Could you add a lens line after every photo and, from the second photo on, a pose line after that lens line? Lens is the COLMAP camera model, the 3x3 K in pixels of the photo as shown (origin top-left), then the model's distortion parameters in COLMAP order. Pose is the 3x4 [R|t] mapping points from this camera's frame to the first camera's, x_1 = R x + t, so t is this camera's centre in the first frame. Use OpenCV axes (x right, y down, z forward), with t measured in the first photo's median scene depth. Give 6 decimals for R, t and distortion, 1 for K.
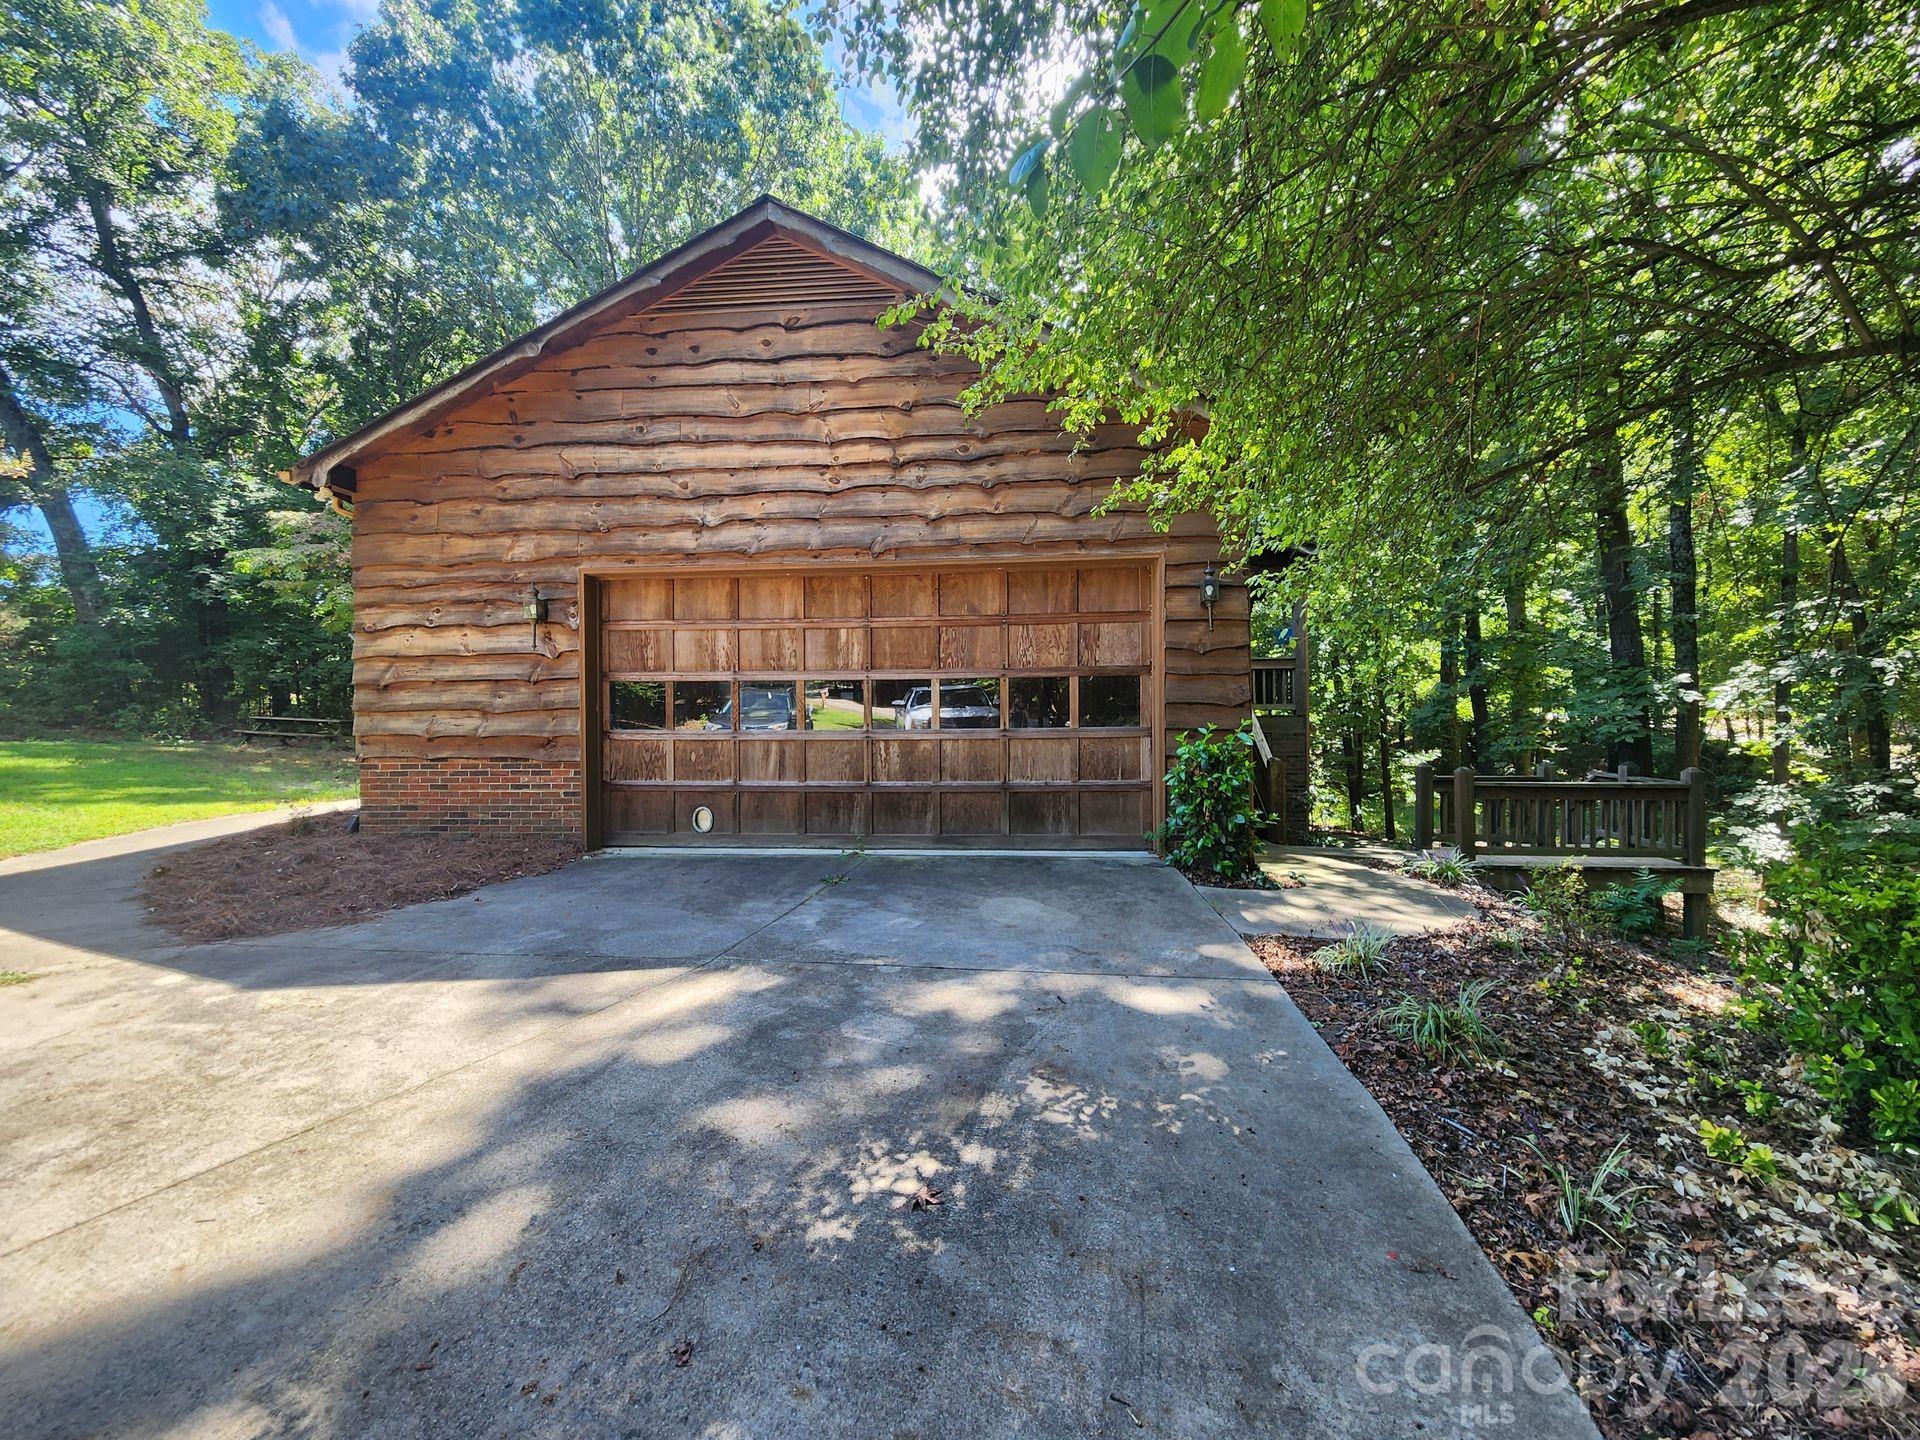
lens RADIAL K [[779.4, 0, 976.2], [0, 779.4, 721.5], [0, 0, 1]] dist [-0.000577, 0.000359]
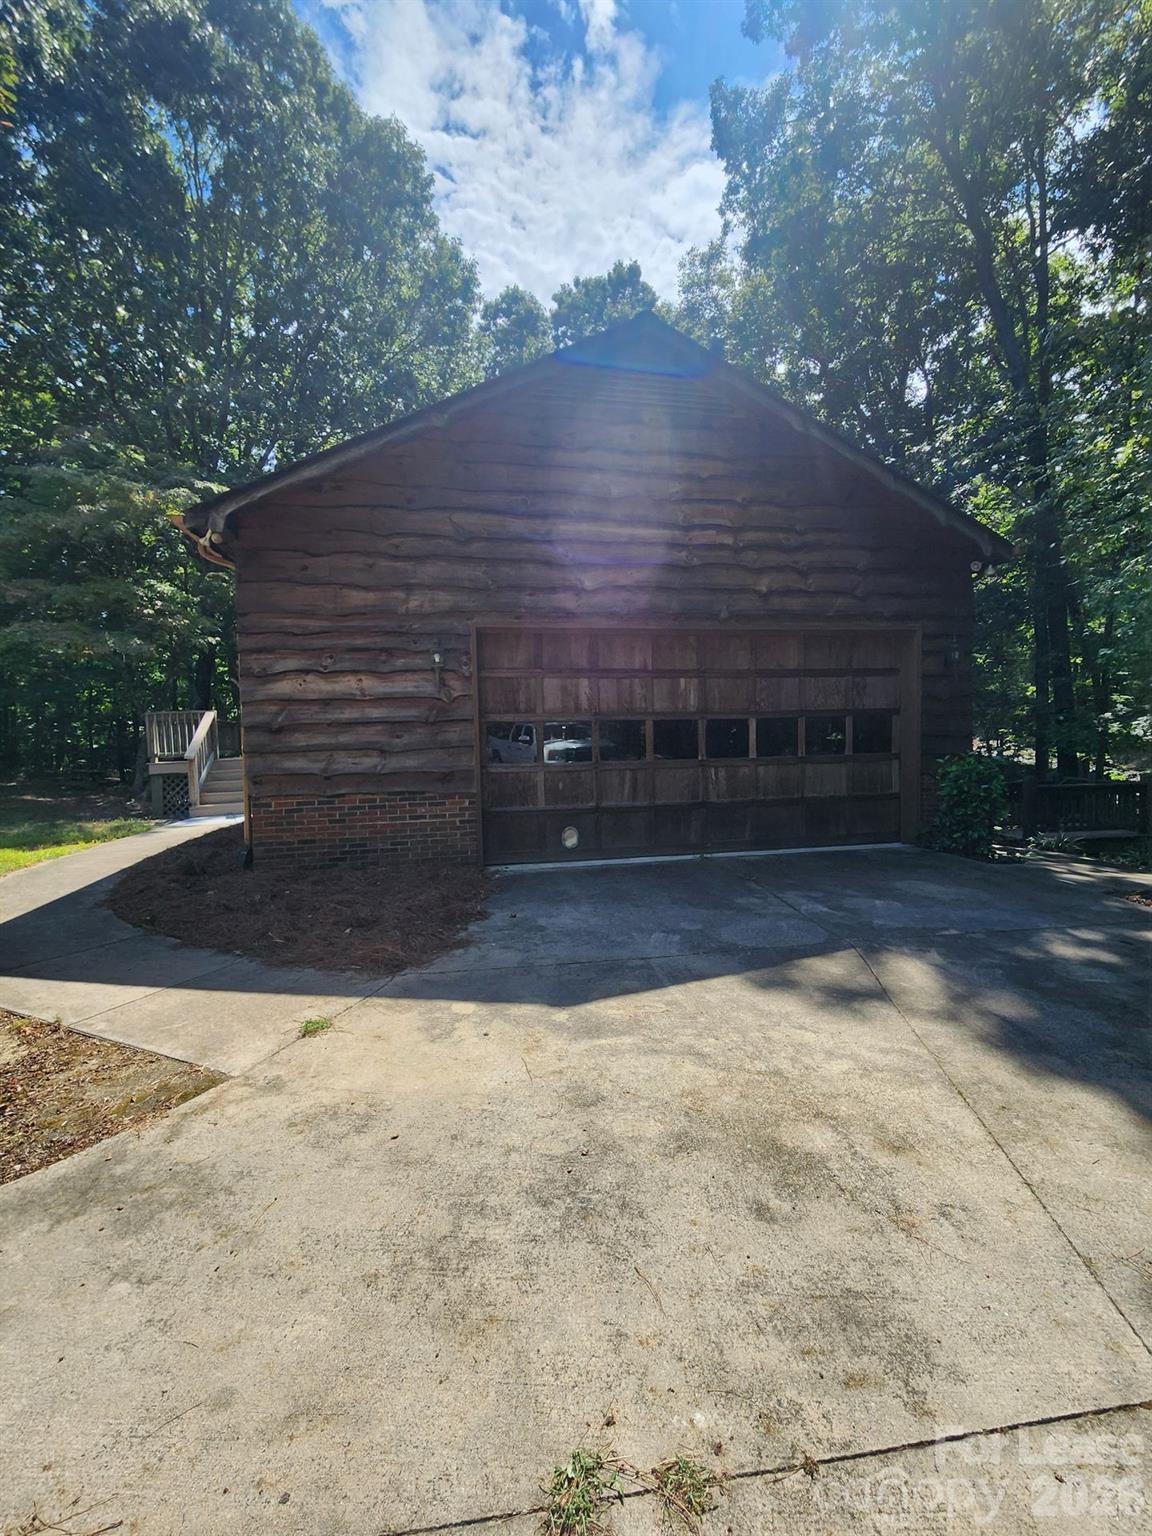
lens RADIAL K [[623.5, 0, 588.9], [0, 623.5, 772.5], [0, 0, 1]] dist [-0.000577, 0.000359]
pose [[0.965215, -0.027762, 0.259978, -0.584065], [0.017907, 0.999031, 0.040198, -0.012092], [-0.260842, -0.034145, 0.964777, 0.076360]]
